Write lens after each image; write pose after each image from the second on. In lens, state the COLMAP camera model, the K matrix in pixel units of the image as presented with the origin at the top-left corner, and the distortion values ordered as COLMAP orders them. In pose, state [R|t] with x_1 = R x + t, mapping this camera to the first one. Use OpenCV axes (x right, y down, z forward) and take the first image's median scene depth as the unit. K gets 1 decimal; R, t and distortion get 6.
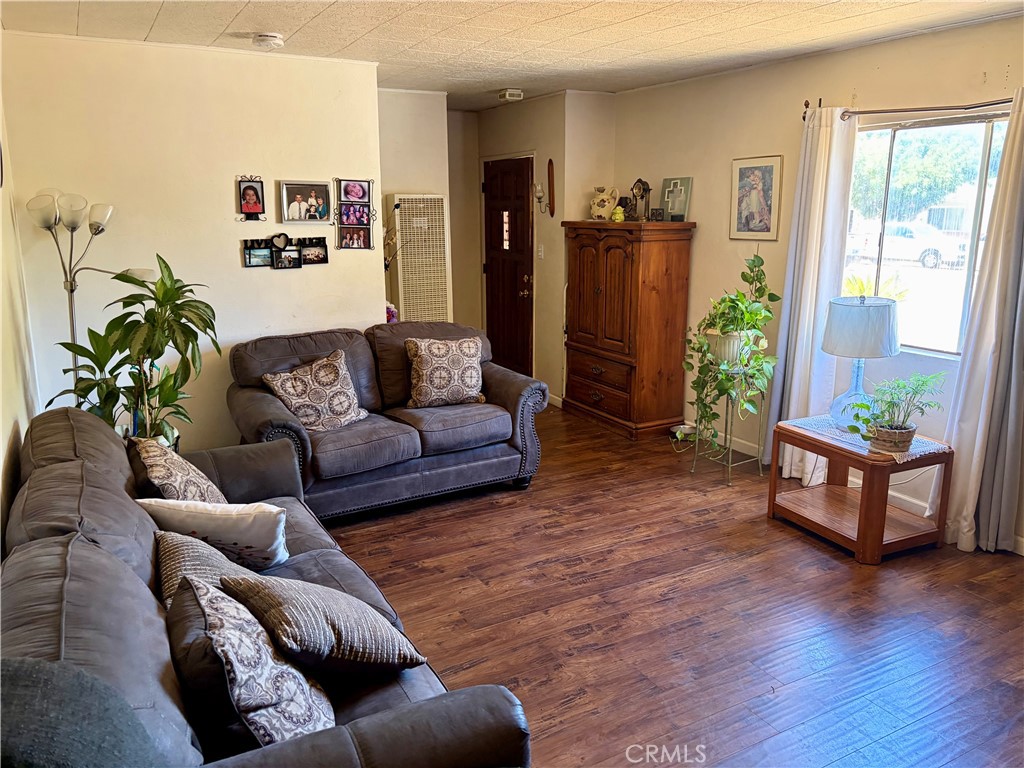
lens RADIAL K [[781.4, 0, 512.4], [0, 781.4, 382.8], [0, 0, 1]] dist [-0.000831, -0.000012]
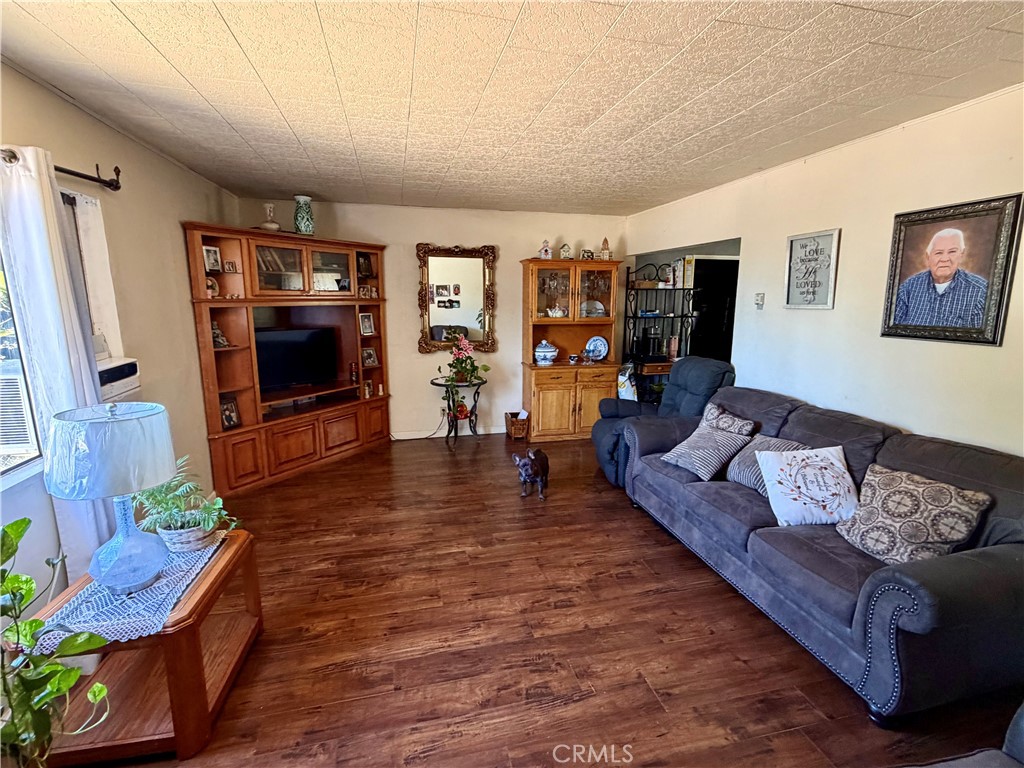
lens RADIAL K [[479.9, 0, 512.6], [0, 479.9, 382.1], [0, 0, 1]] dist [0.000150, 0.000052]
pose [[-0.965571, -0.048636, 0.255552, -0.015518], [0.056955, 0.919009, 0.390101, -0.315030], [-0.253827, 0.391225, -0.884599, 1.437179]]
